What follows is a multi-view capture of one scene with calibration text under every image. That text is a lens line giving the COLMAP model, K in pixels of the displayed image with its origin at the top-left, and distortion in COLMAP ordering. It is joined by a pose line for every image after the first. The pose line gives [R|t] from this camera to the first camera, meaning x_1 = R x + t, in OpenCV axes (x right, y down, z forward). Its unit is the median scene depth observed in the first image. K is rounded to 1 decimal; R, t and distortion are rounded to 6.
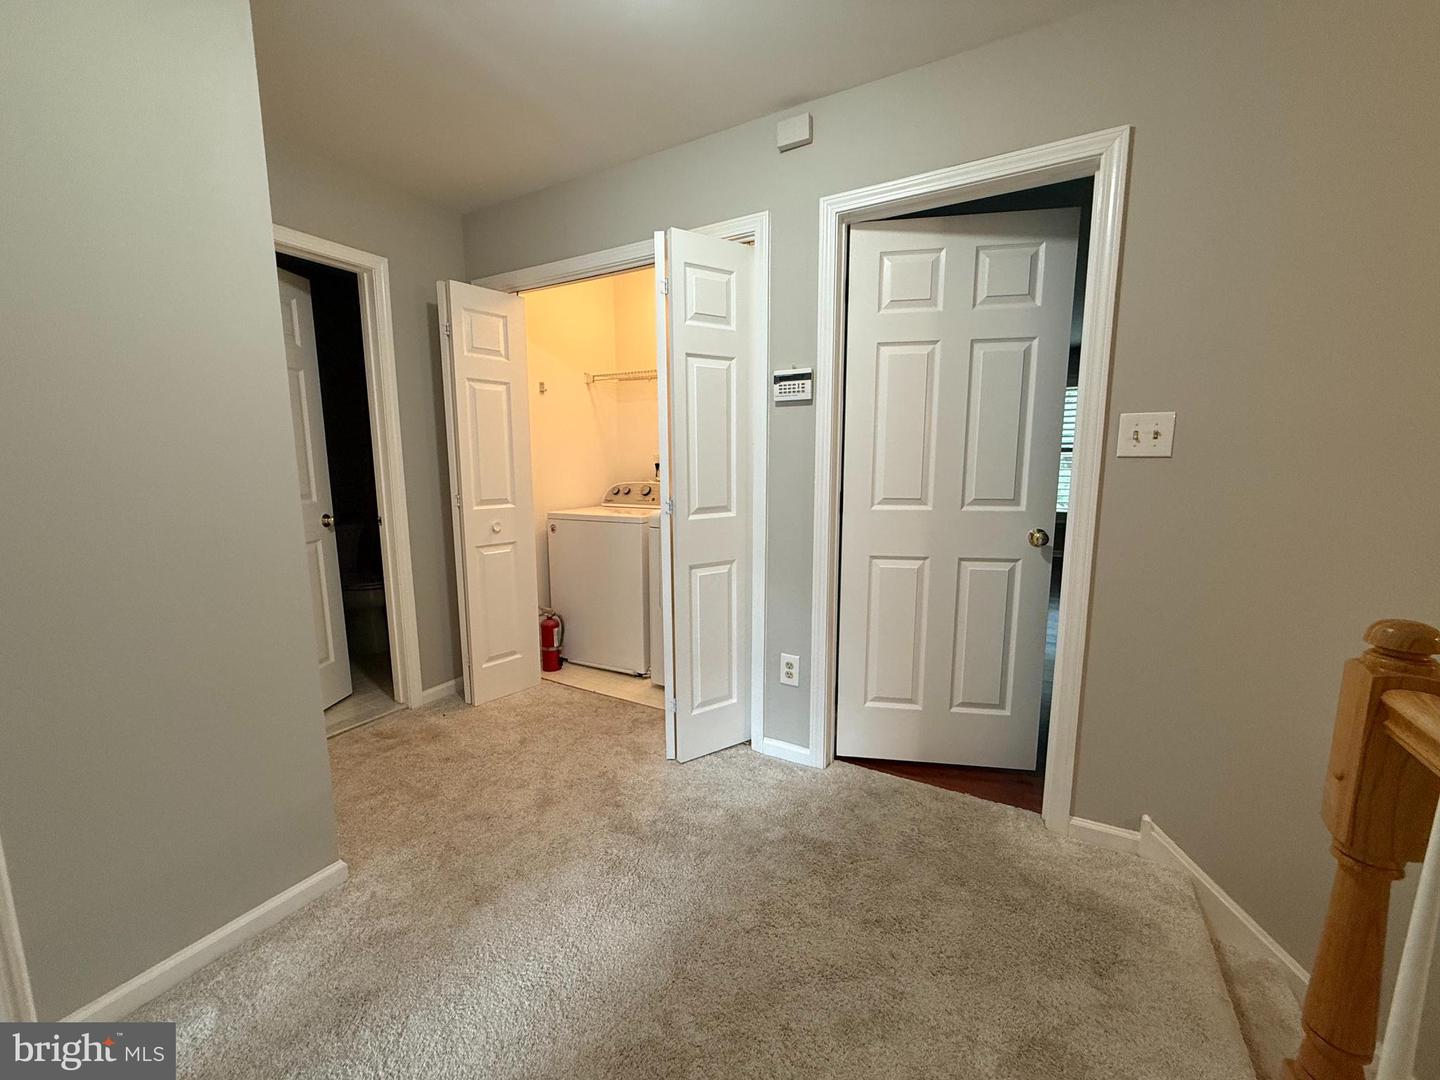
lens RADIAL K [[570.0, 0, 723.4], [0, 570.0, 543.6], [0, 0, 1]] dist [-0.001400, 0.000405]
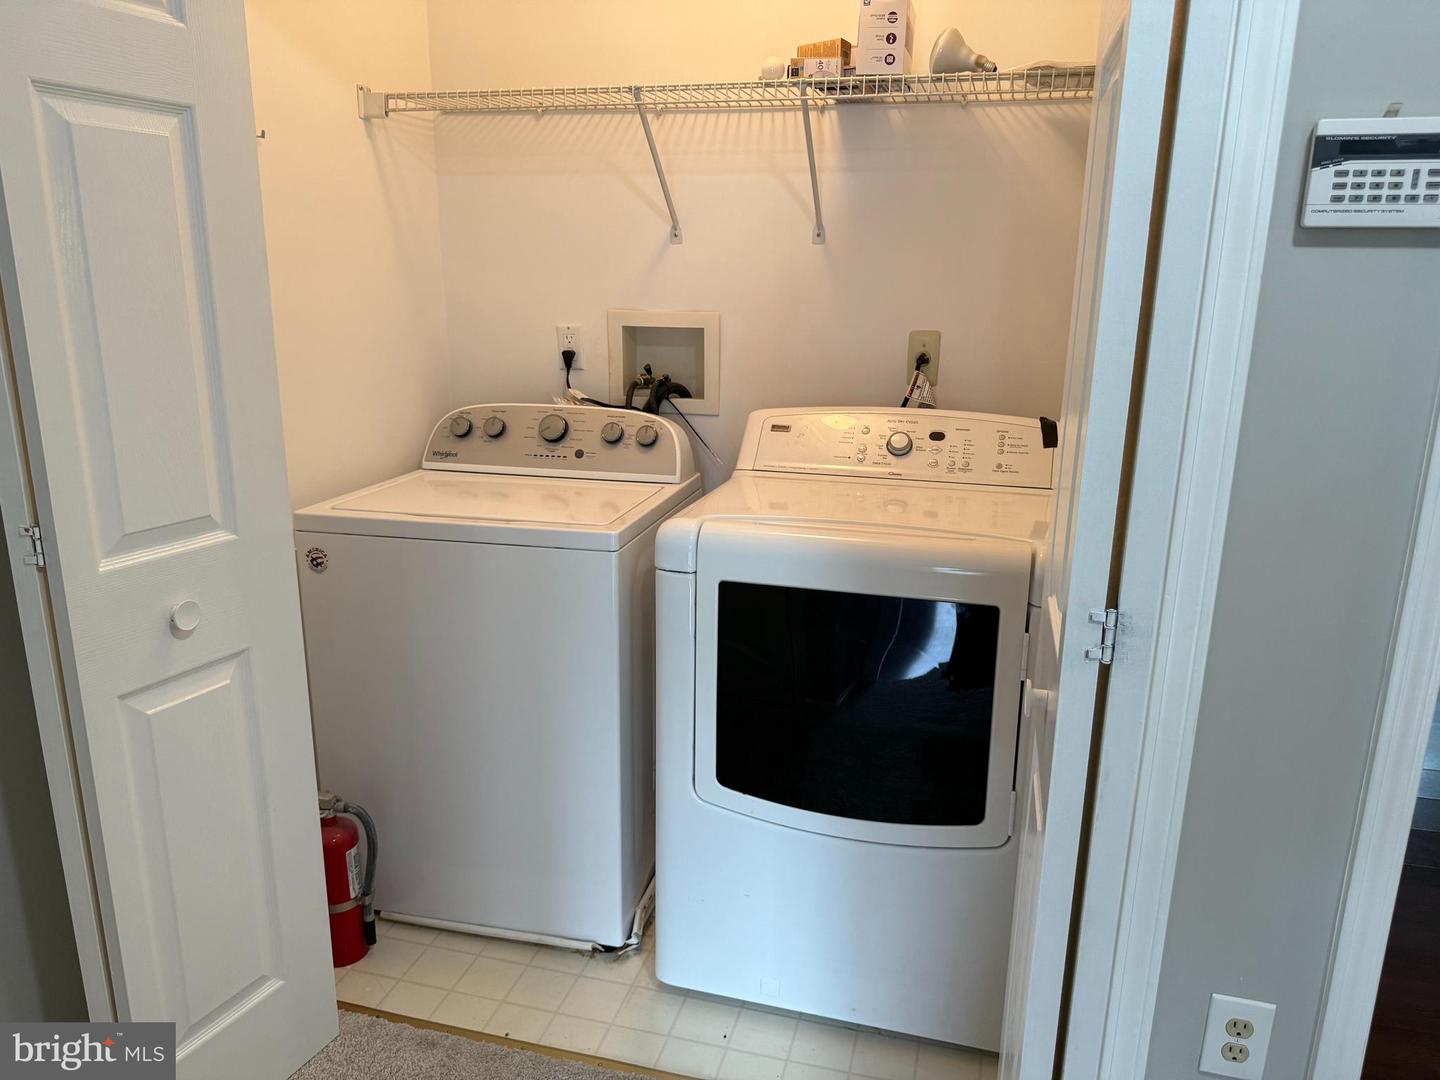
lens RADIAL K [[1017.1, 0, 717.8], [0, 1017.1, 543.5], [0, 0, 1]] dist [0.023546, -0.001288]
pose [[0.968081, -0.052120, 0.245160, -0.227437], [0.023915, 0.992885, 0.116652, -0.107100], [-0.249495, -0.107065, 0.962439, 0.374198]]
